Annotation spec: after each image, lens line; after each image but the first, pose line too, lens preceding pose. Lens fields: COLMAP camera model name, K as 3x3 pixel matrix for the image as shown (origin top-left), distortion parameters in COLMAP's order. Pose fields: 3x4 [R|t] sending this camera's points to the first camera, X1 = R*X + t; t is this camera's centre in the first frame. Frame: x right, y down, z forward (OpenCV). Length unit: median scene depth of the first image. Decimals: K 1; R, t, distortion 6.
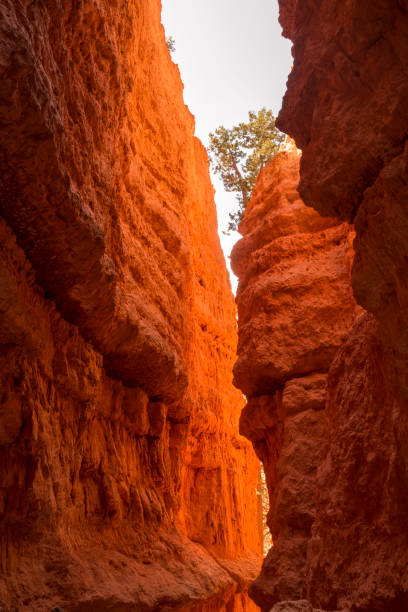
lens RADIAL K [[436.5, 0, 195.9], [0, 436.5, 313.8], [0, 0, 1]] dist [-0.122763, 0.063972]
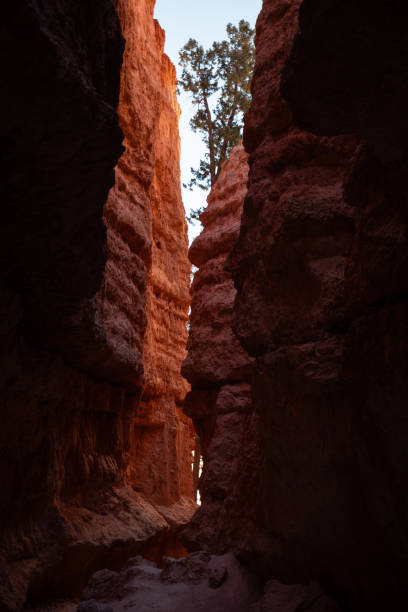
lens RADIAL K [[574.5, 0, 204.5], [0, 574.5, 306.9], [0, 0, 1]] dist [0.084292, 0.000000]
pose [[0.989515, 0.069361, 0.126686, -0.075017], [-0.097525, 0.967852, 0.231845, -0.451556], [-0.106532, -0.241769, 0.964468, -0.583647]]
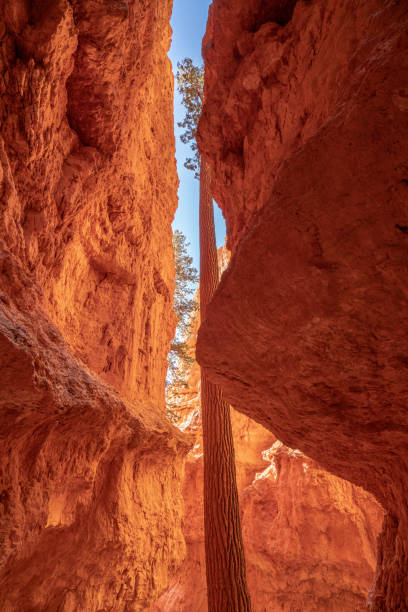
lens RADIAL K [[278.3, 0, 206.5], [0, 278.3, 309.1], [0, 0, 1]] dist [-0.040823, 0.011755]
pose [[0.938377, 0.201054, 0.281115, 0.063495], [-0.184016, 0.979151, -0.086038, 0.605346], [-0.292552, 0.029007, 0.955810, 0.730247]]
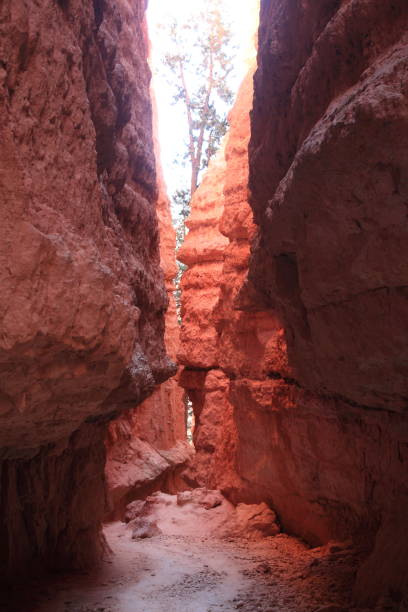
lens RADIAL K [[795.1, 0, 203.1], [0, 795.1, 304.2], [0, 0, 1]] dist [0.140413, 0.000000]
pose [[0.985787, 0.003224, 0.167966, -0.341747], [-0.073986, 0.905966, 0.416835, -1.375512], [-0.150828, -0.423338, 0.893329, -1.698875]]
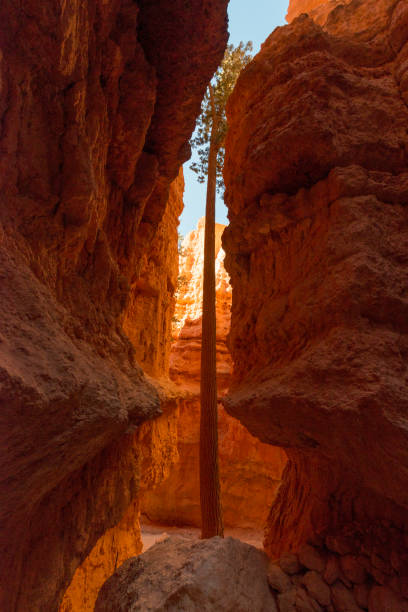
lens RADIAL K [[238.7, 0, 204.7], [0, 238.7, 305.3], [0, 0, 1]] dist [0.012803, -0.003353]
pose [[0.873168, 0.224754, 0.432508, -0.139862], [-0.294346, 0.950415, 0.100356, 0.412892], [-0.388507, -0.214935, 0.896027, 0.597239]]
